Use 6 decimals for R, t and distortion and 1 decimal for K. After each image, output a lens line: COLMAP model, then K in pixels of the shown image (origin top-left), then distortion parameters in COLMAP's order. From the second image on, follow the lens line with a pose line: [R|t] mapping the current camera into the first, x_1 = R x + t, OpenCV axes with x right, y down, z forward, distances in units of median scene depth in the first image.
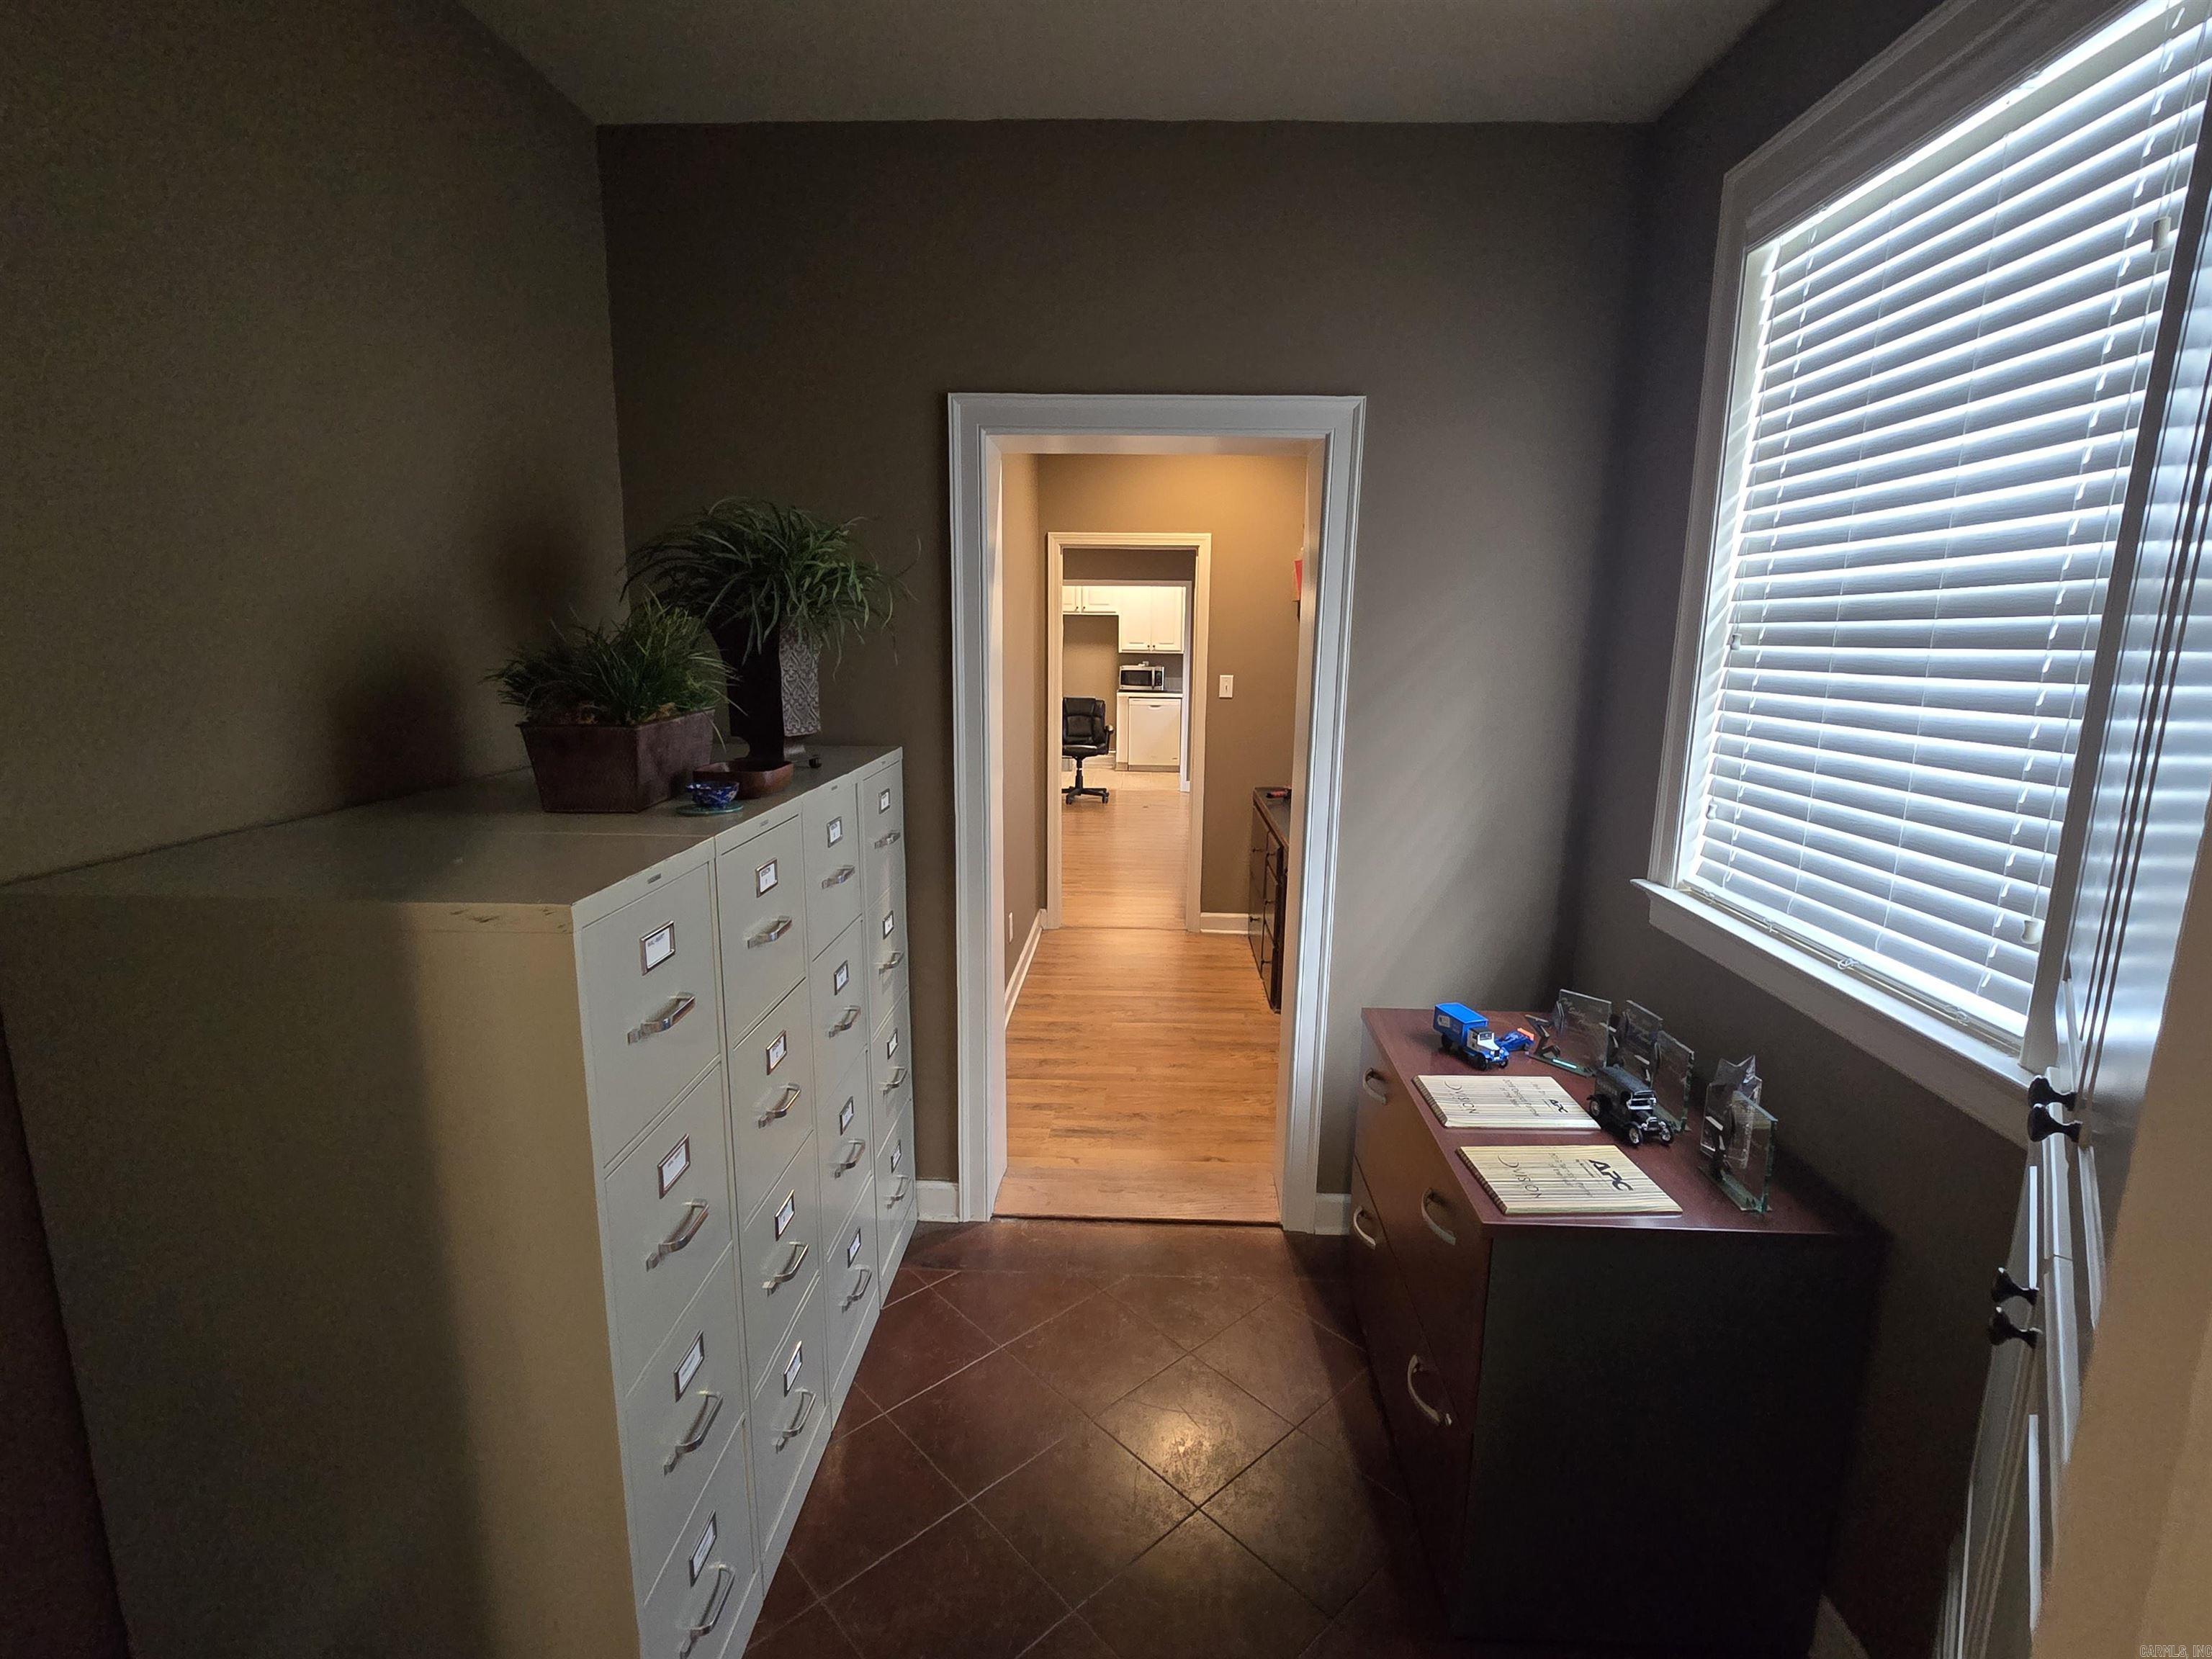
lens RADIAL K [[1039.5, 0, 1116.4], [0, 1039.5, 825.7], [0, 0, 1]] dist [-0.002903, -0.000192]
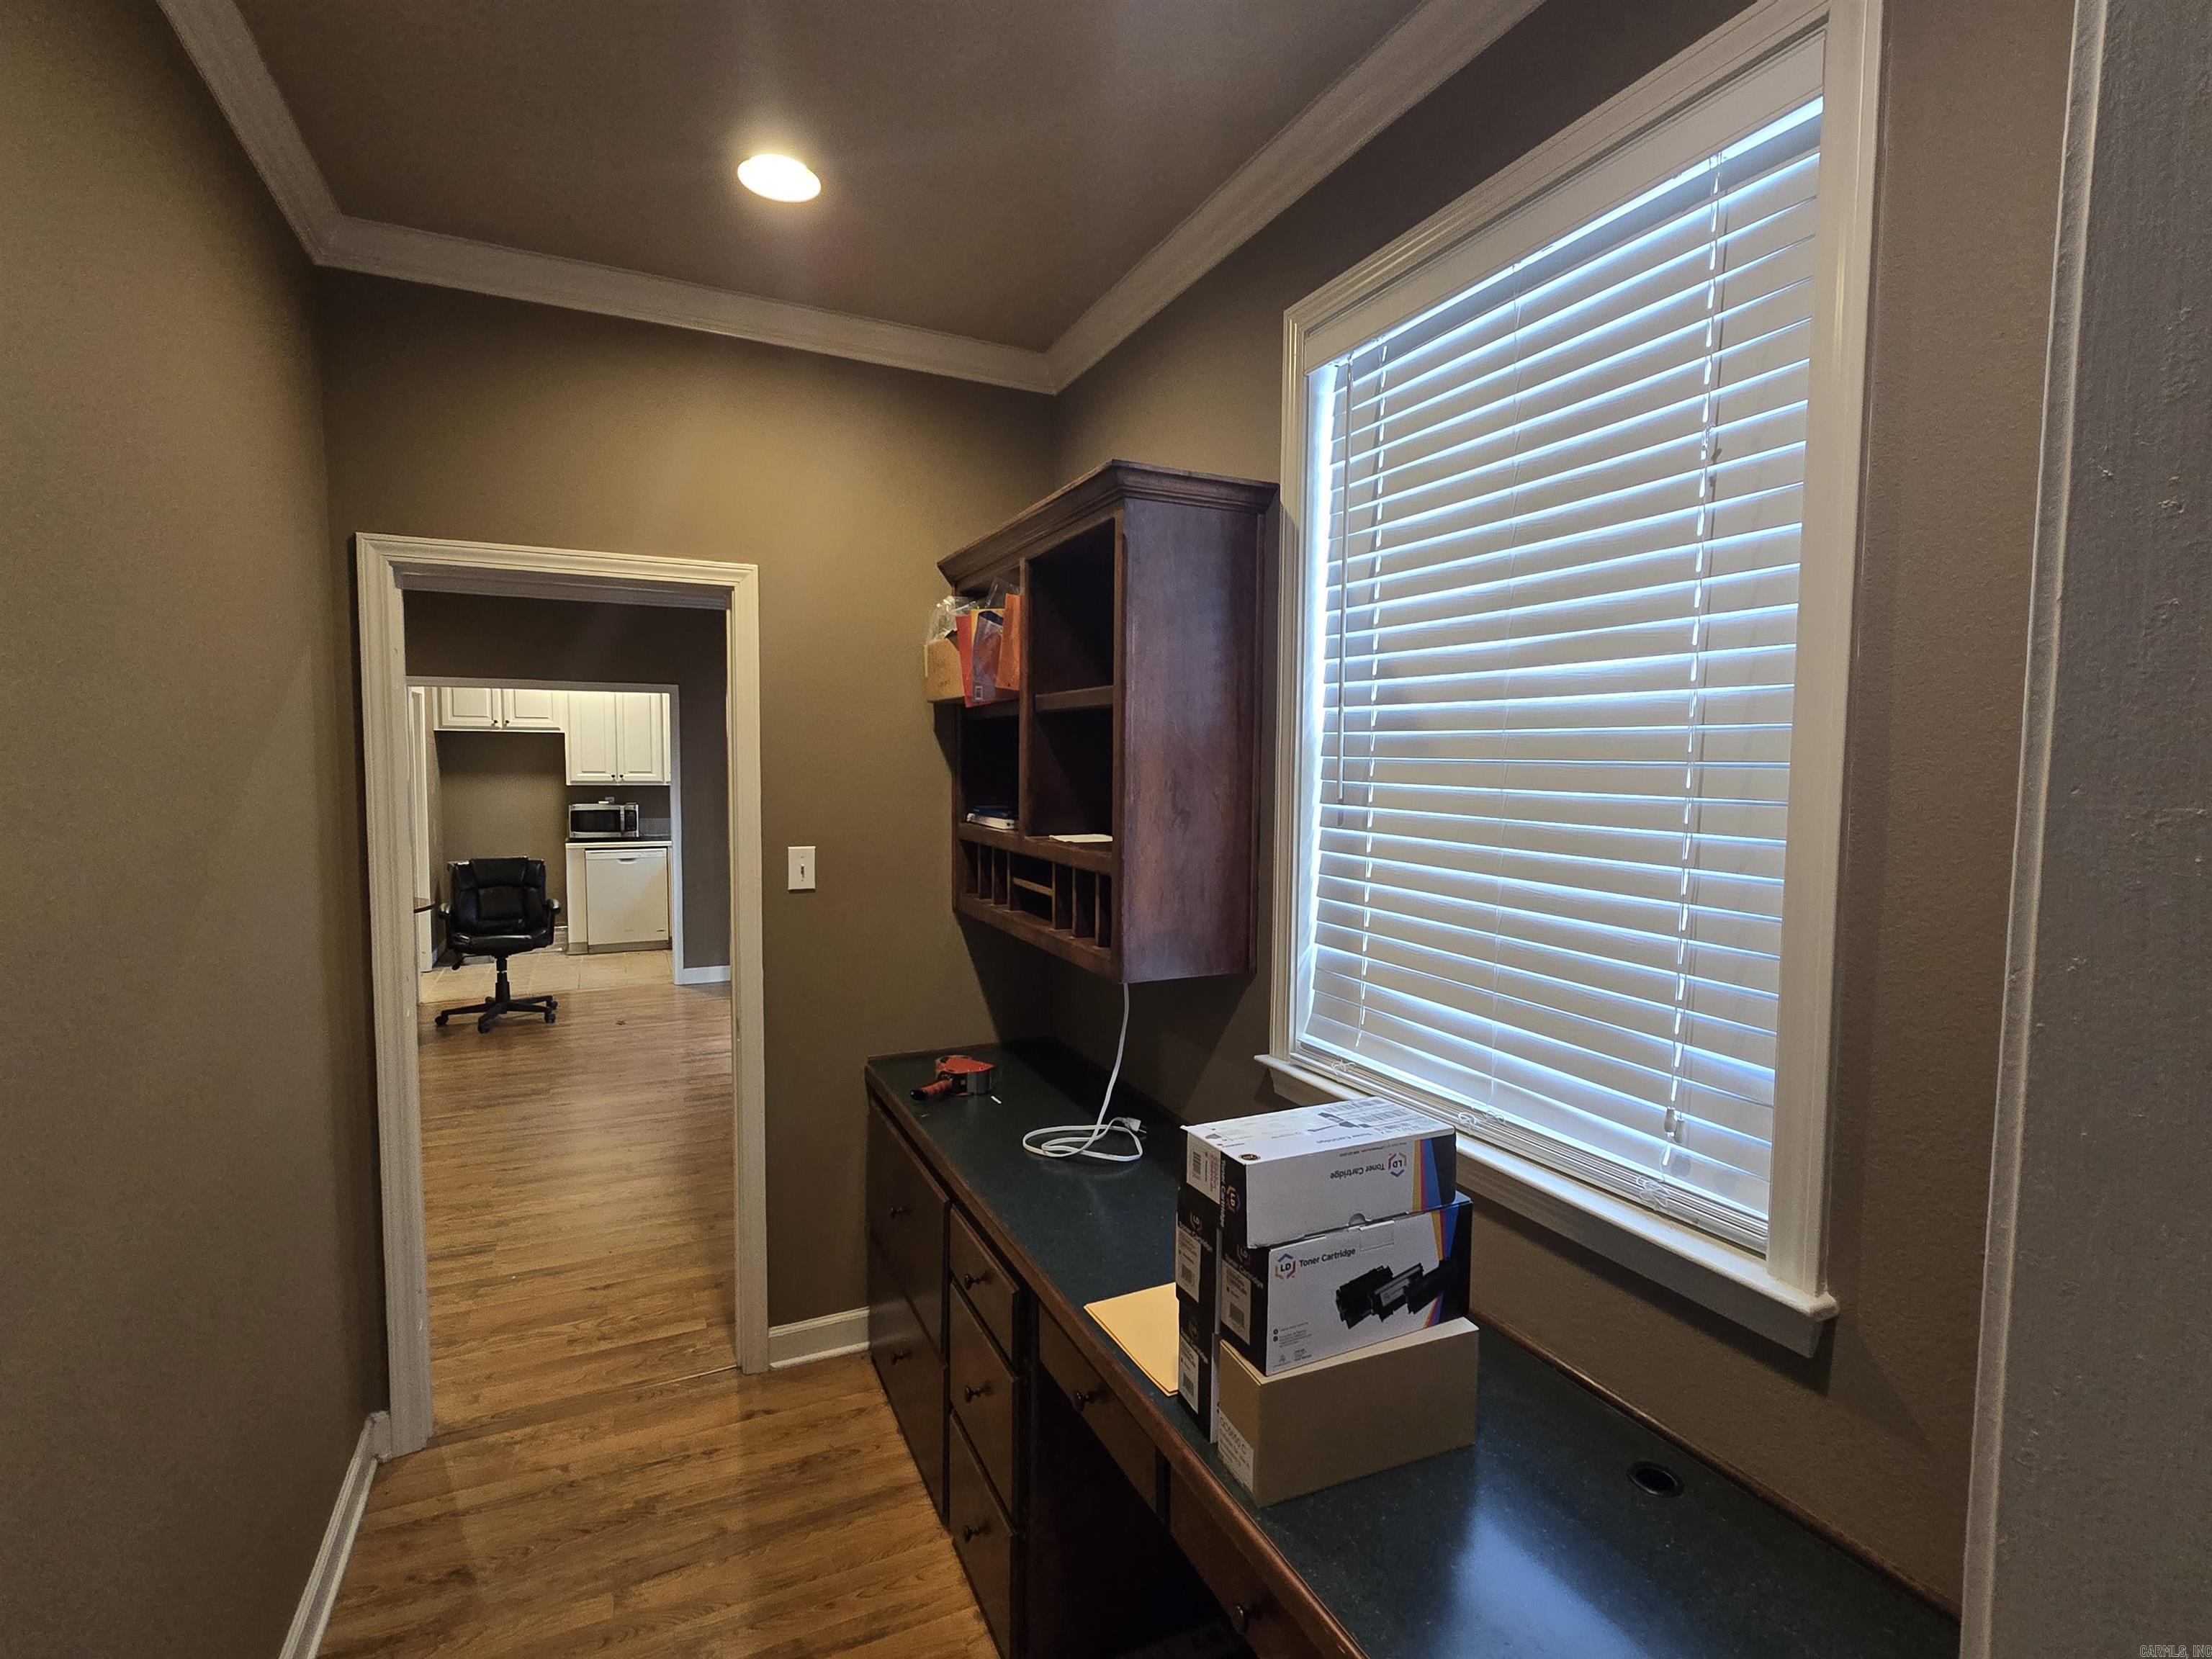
lens RADIAL K [[1039.5, 0, 1116.4], [0, 1039.5, 825.7], [0, 0, 1]] dist [-0.002903, -0.000192]
pose [[0.884239, -0.035644, 0.465672, 0.003745], [0.088696, 0.991754, -0.092509, -0.049826], [-0.458535, 0.123103, 0.880109, 0.256454]]
